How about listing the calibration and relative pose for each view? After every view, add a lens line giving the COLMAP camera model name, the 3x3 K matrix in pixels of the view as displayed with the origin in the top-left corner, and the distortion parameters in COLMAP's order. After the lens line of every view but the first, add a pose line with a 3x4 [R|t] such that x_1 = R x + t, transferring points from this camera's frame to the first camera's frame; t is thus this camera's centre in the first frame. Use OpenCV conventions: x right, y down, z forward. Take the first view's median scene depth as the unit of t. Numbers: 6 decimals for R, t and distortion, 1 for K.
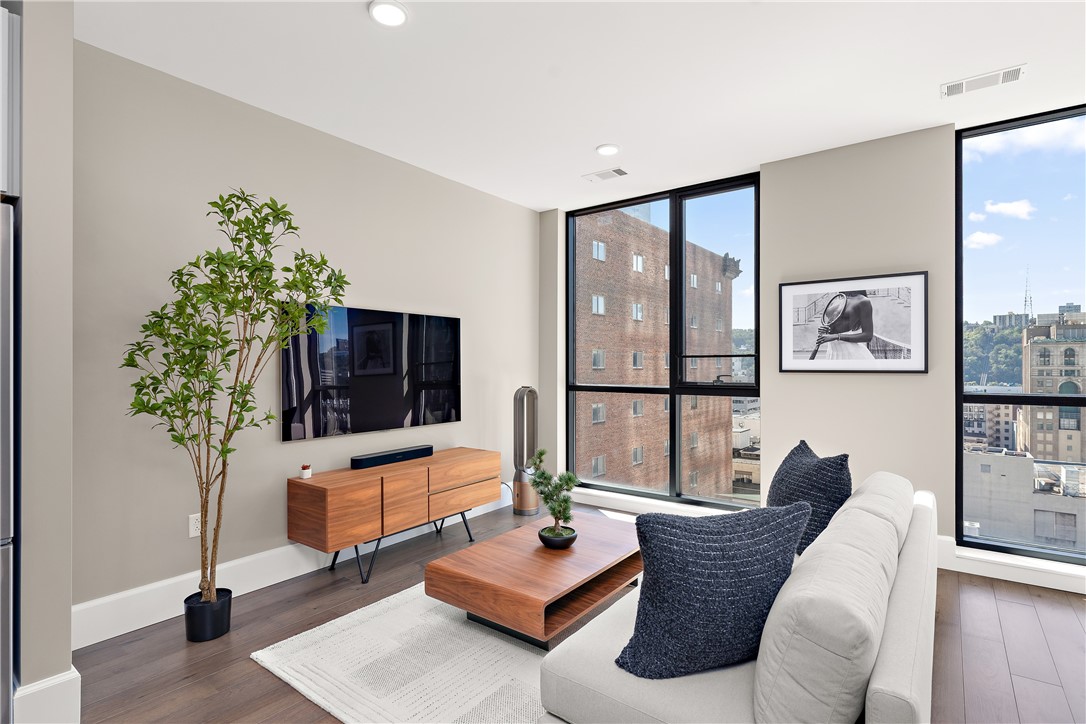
lens RADIAL K [[537.6, 0, 543.0], [0, 537.6, 362.0], [0, 0, 1]] dist [0.001174, -0.000091]
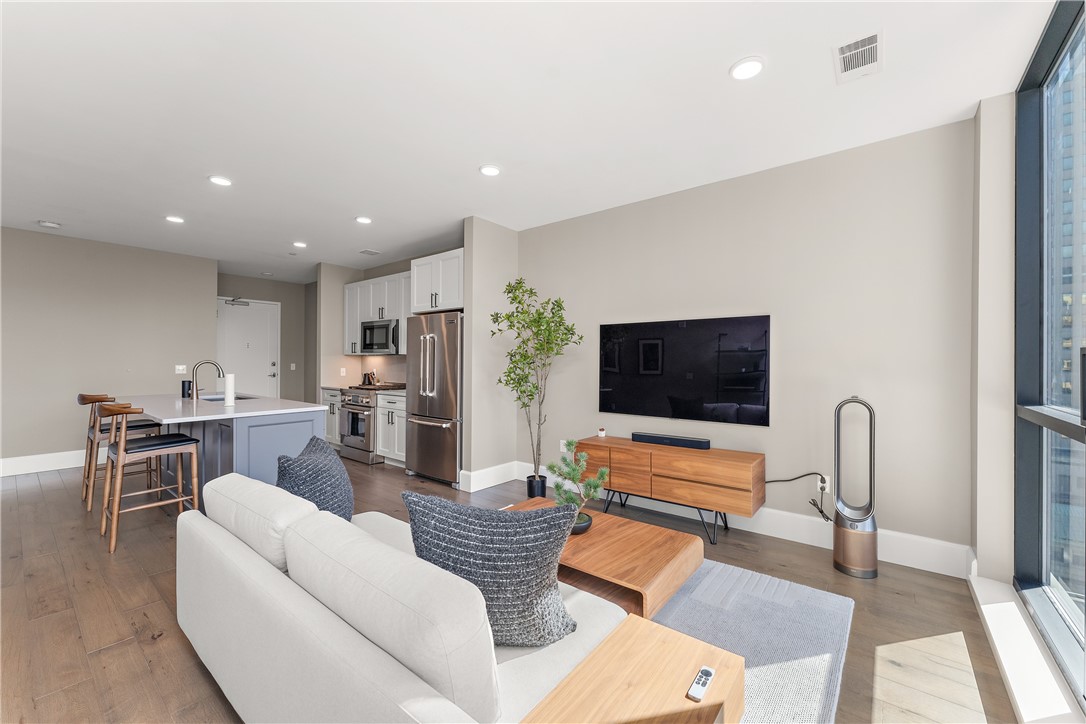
lens RADIAL K [[432.9, 0, 543.0], [0, 432.9, 362.0], [0, 0, 1]] dist [-0.001316, -0.000156]
pose [[-0.028925, 0.001640, -0.999580, 0.701734], [0.000537, 0.999999, 0.001625, -0.003572], [0.999581, -0.000490, -0.028926, 0.736510]]
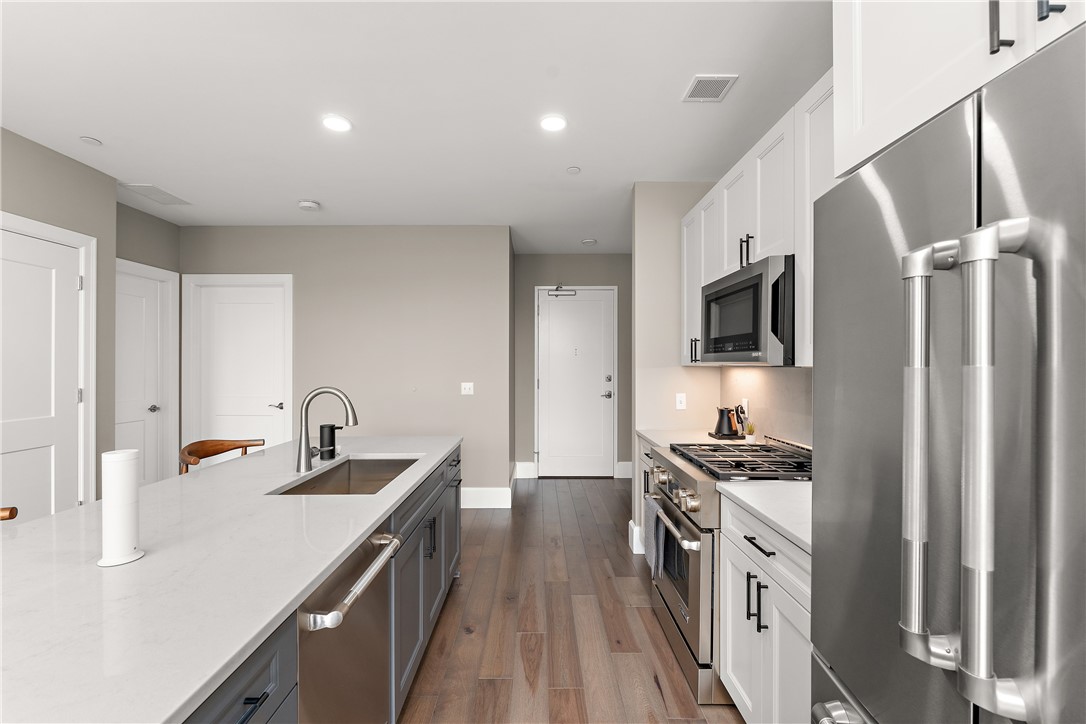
lens RADIAL K [[453.1, 0, 539.7], [0, 453.1, 362.9], [0, 0, 1]] dist [-0.001981, -0.000146]
pose [[-0.796804, -0.001886, -0.604235, -0.294650], [0.004307, 0.999952, -0.008800, -0.030039], [0.604223, -0.009614, -0.796758, 0.407006]]
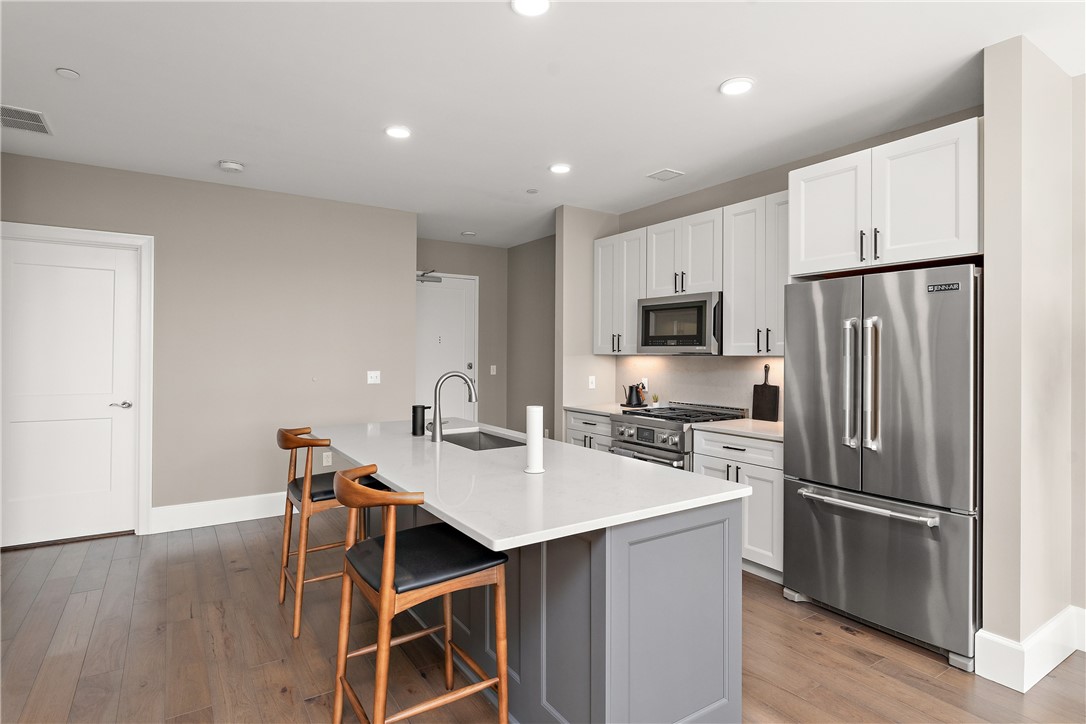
lens RADIAL K [[561.2, 0, 539.3], [0, 561.2, 350.9], [0, 0, 1]] dist [-0.007168, -0.000621]
pose [[-0.334377, -0.004269, -0.942430, 0.322782], [0.001021, 0.999988, -0.004892, -0.032790], [0.942439, -0.002598, -0.334369, 0.208211]]
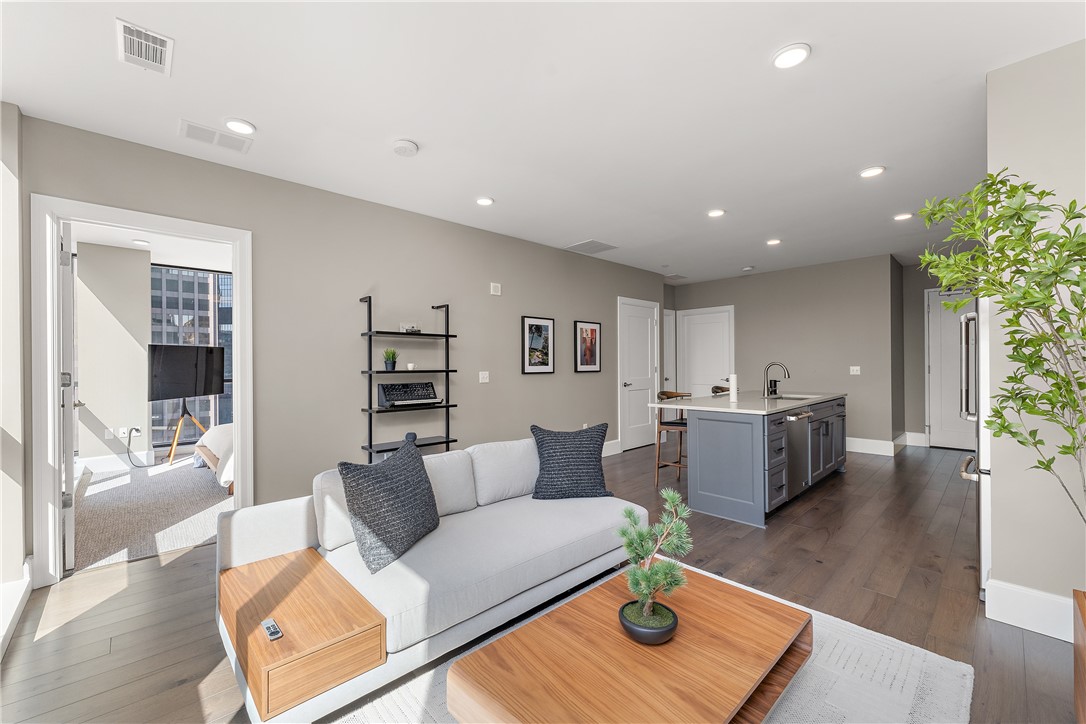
lens RADIAL K [[441.0, 0, 540.3], [0, 441.0, 362.0], [0, 0, 1]] dist [-0.001162, -0.000127]
pose [[-0.985950, 0.010365, 0.166721, 0.046501], [0.008921, 0.999916, -0.009409, -0.001521], [-0.166804, -0.007790, -0.985959, 1.214003]]
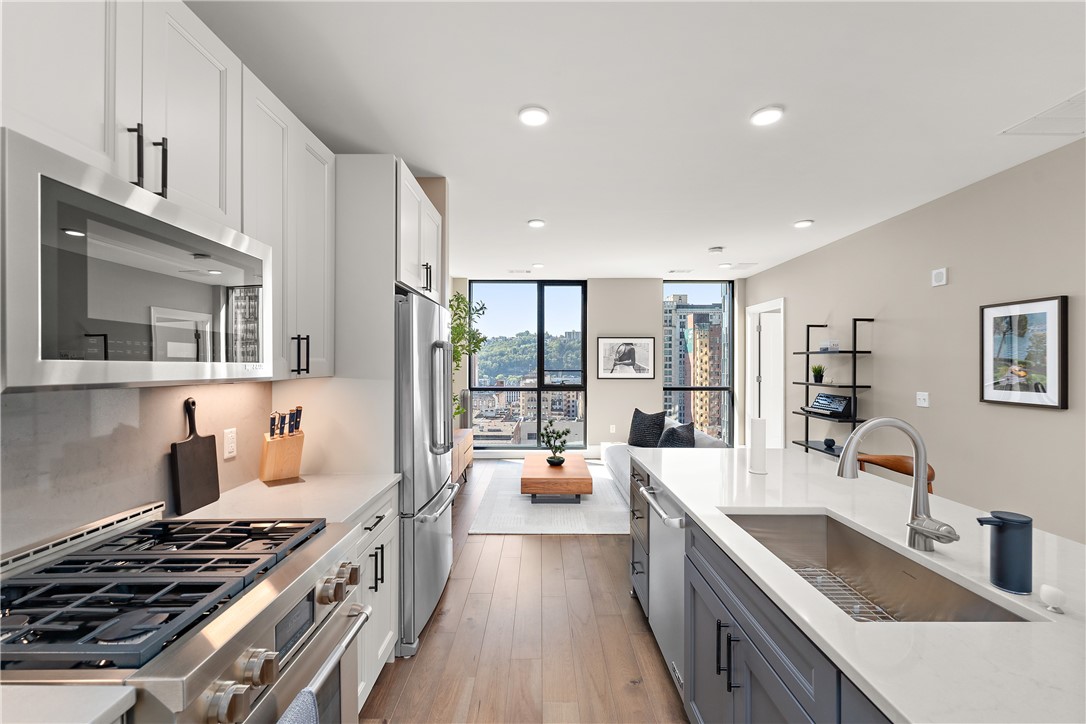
lens RADIAL K [[459.3, 0, 541.2], [0, 459.3, 364.8], [0, 0, 1]] dist [0.000676, -0.000024]
pose [[0.797332, -0.000311, 0.603541, -0.856845], [-0.004408, 0.999970, 0.006338, -0.049295], [-0.603525, -0.007714, 0.797307, -0.315707]]
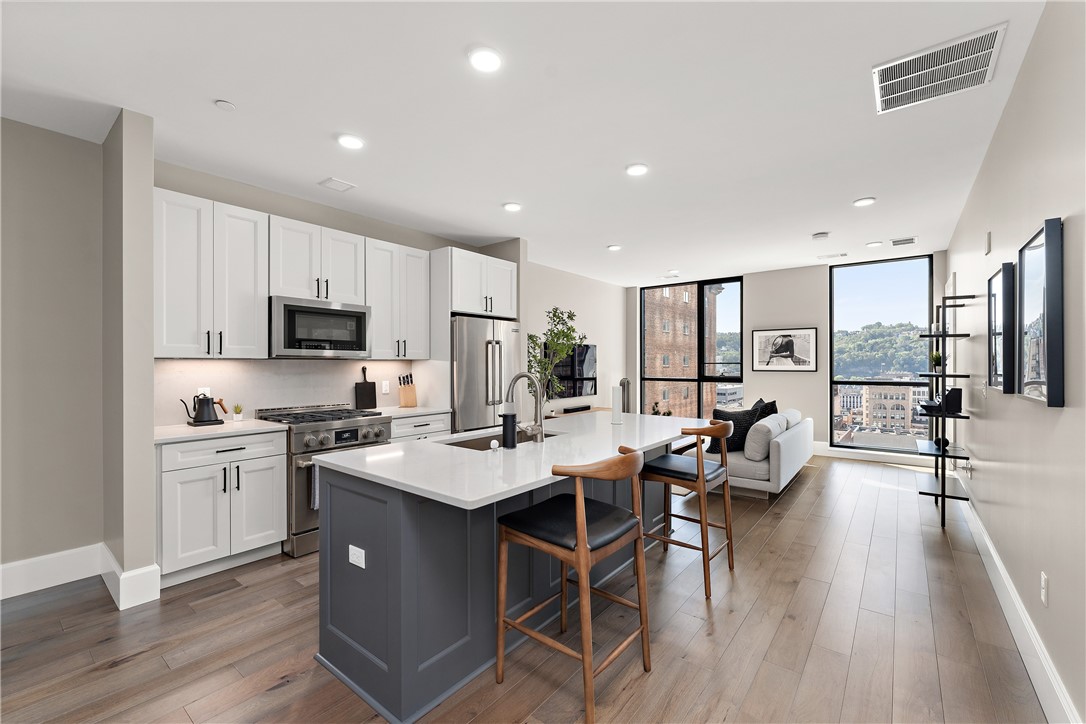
lens RADIAL K [[453.1, 0, 539.7], [0, 453.1, 362.9], [0, 0, 1]] dist [-0.001981, -0.000146]
pose [[0.999618, -0.001174, -0.027614, -0.380080], [0.001298, 0.999989, 0.004483, -0.024536], [0.027609, -0.004517, 0.999609, -0.880391]]
